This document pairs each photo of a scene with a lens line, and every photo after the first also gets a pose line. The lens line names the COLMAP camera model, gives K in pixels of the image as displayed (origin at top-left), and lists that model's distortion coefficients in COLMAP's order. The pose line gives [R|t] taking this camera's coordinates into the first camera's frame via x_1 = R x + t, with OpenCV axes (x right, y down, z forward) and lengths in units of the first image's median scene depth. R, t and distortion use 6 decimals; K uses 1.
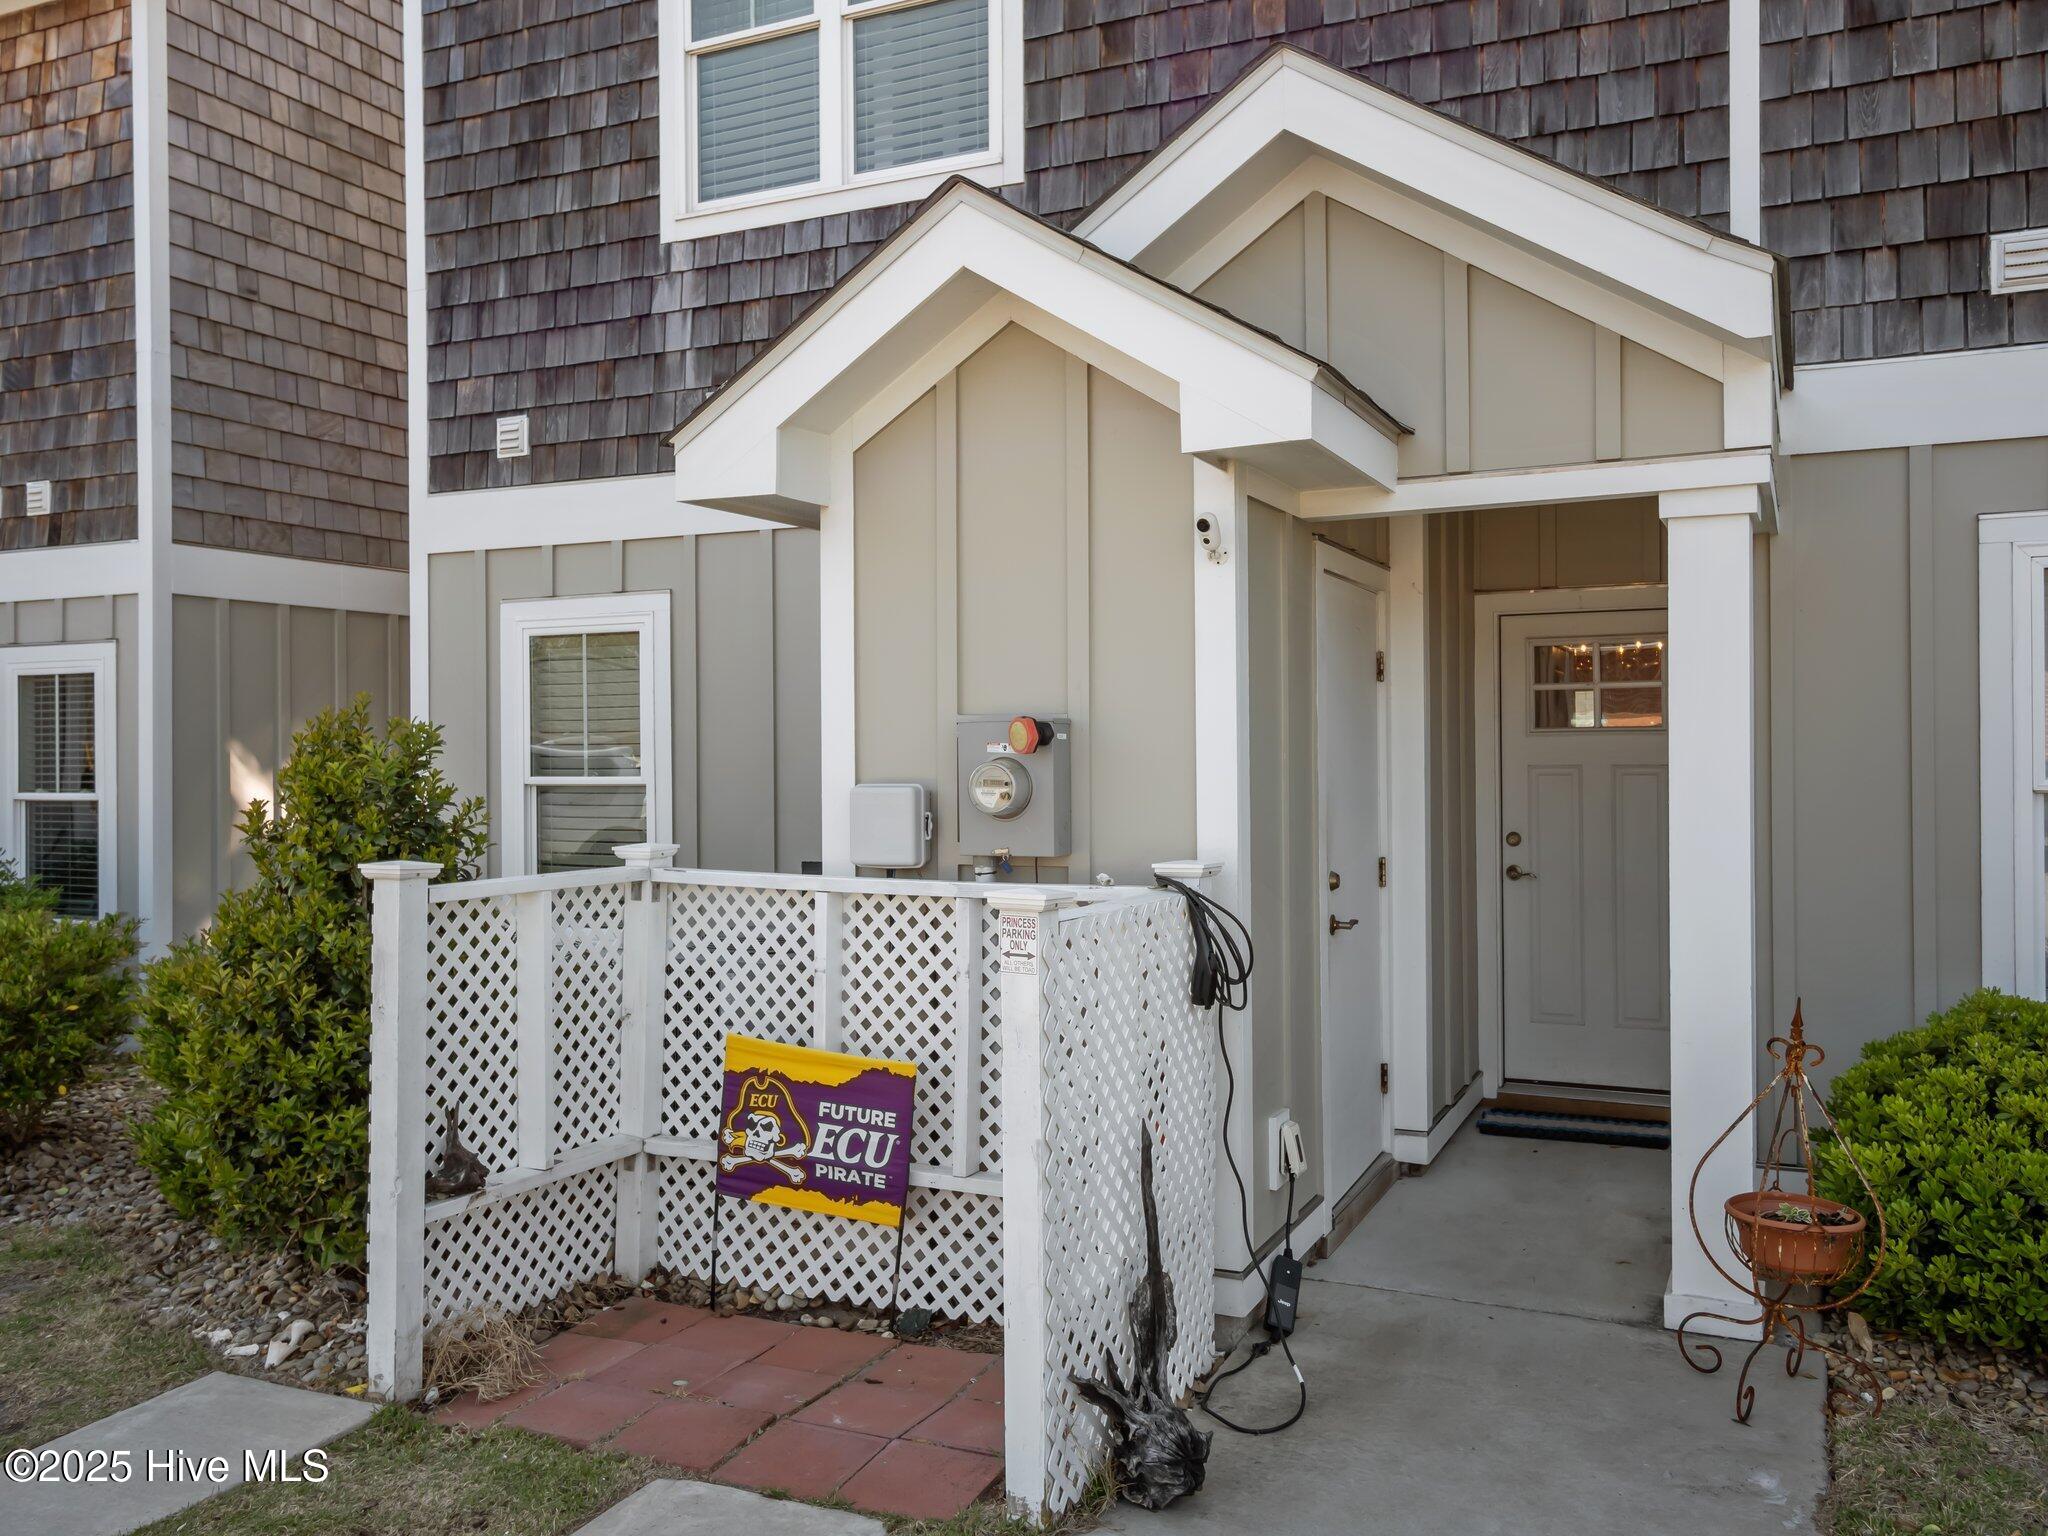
lens RADIAL K [[1652.1, 0, 1021.8], [0, 1652.1, 763.1], [0, 0, 1]] dist [-0.005291, -0.000416]
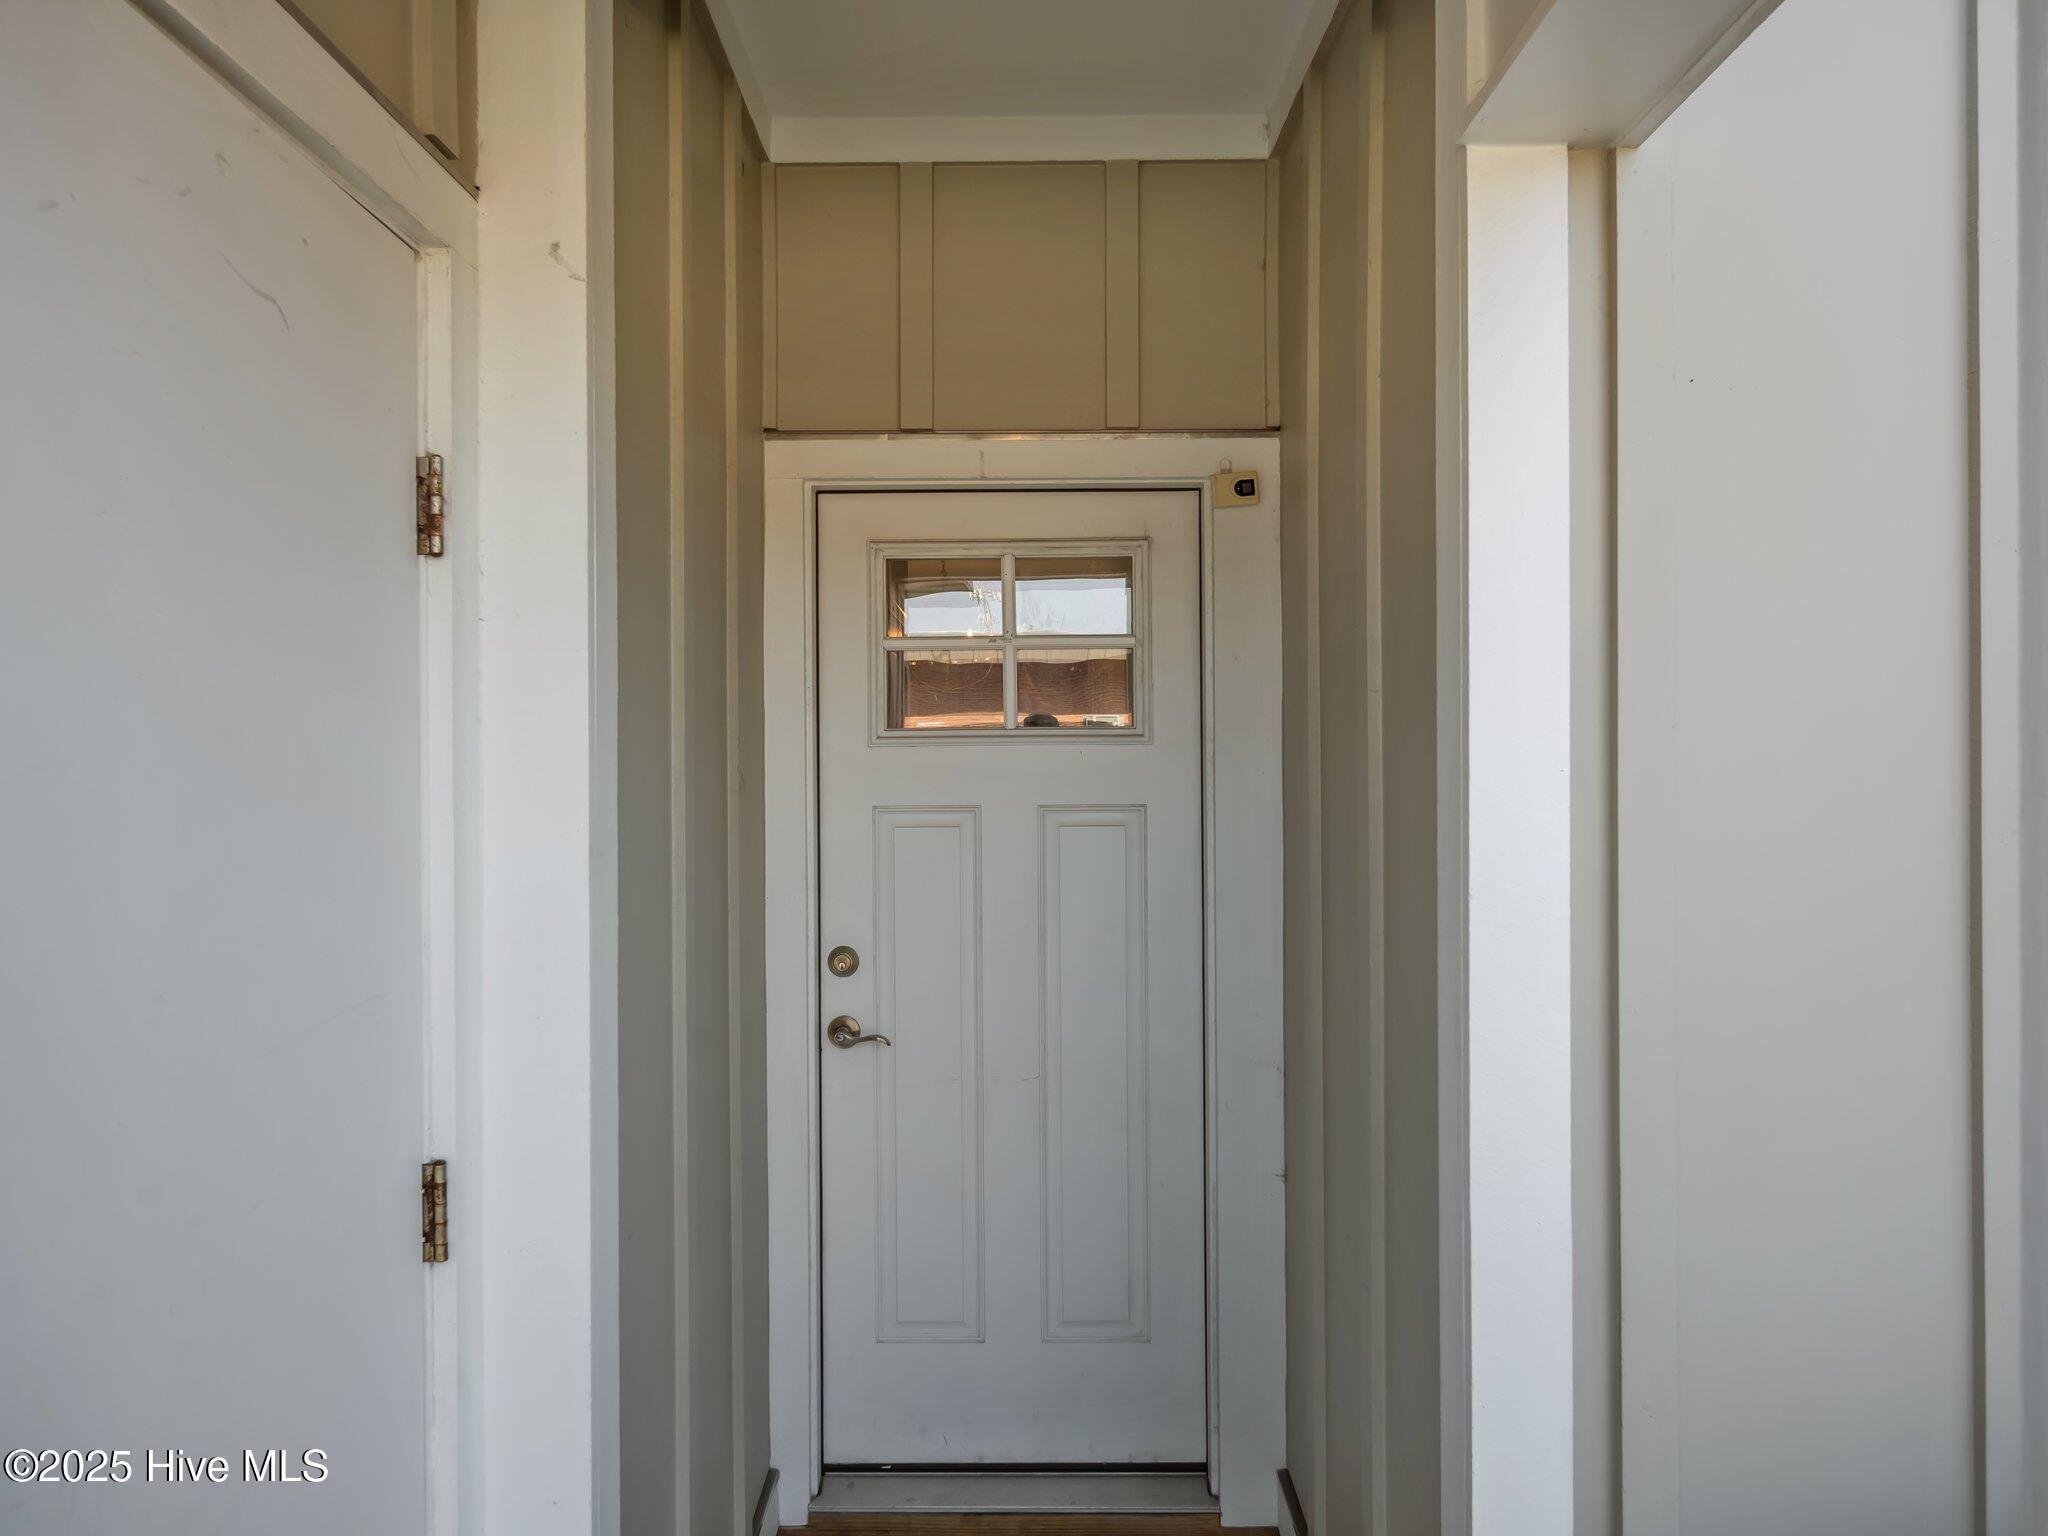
lens RADIAL K [[1435.0, 0, 1022.1], [0, 1435.0, 765.5], [0, 0, 1]] dist [-0.009087, -0.001246]
pose [[0.906447, 0.003168, 0.422307, 0.170120], [-0.003229, 0.999995, -0.000572, -0.010605], [-0.422306, -0.000845, 0.906453, 0.604724]]
